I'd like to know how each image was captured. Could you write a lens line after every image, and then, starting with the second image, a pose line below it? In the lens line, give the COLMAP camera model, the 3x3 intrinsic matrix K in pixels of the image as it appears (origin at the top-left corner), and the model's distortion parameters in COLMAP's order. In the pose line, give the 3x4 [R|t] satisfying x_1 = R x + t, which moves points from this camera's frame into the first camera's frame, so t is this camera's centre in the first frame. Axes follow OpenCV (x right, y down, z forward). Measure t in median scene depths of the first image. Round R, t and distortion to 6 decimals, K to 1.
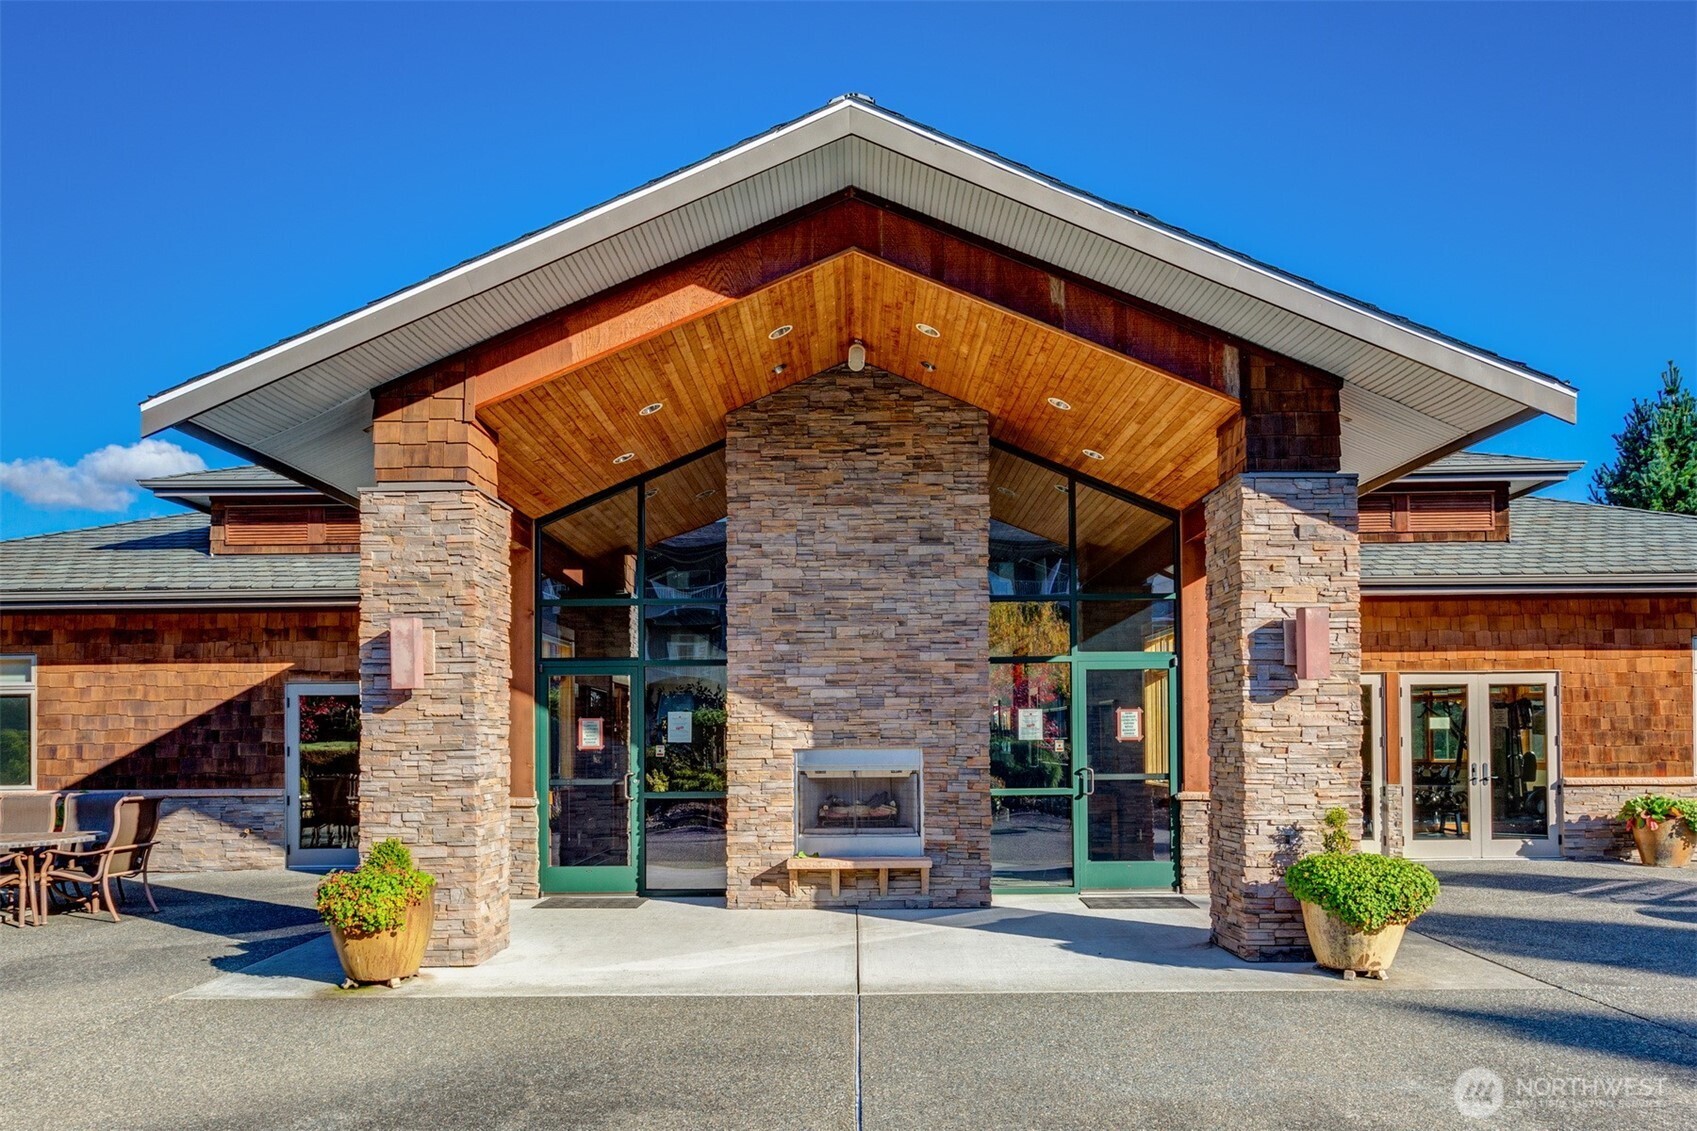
lens RADIAL K [[1143.2, 0, 848.0], [0, 1143.2, 727.1], [0, 0, 1]] dist [-0.006843, -0.000520]
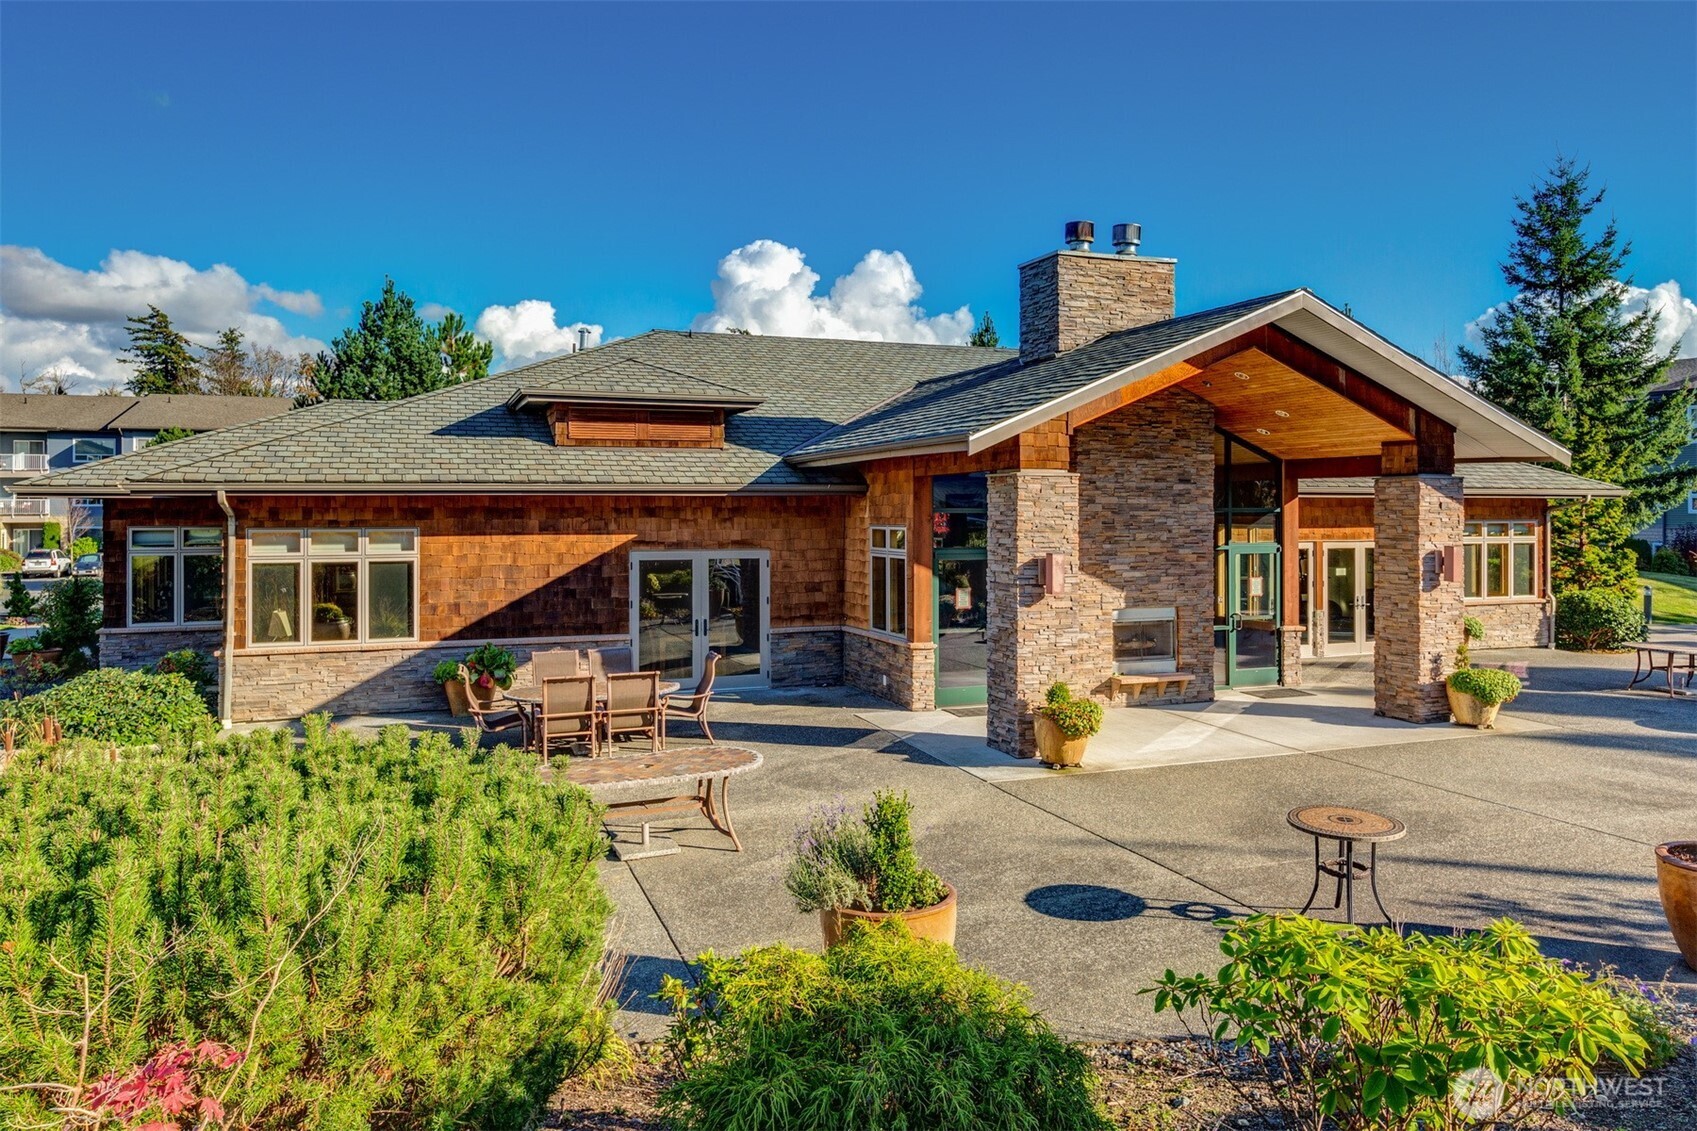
lens RADIAL K [[1135.1, 0, 848.1], [0, 1135.1, 513.0], [0, 0, 1]] dist [-0.004126, -0.000817]
pose [[0.936187, 0.006505, 0.351441, -0.957612], [-0.009318, 0.999937, 0.006314, -0.122696], [-0.351378, -0.009186, 0.936189, -0.364773]]
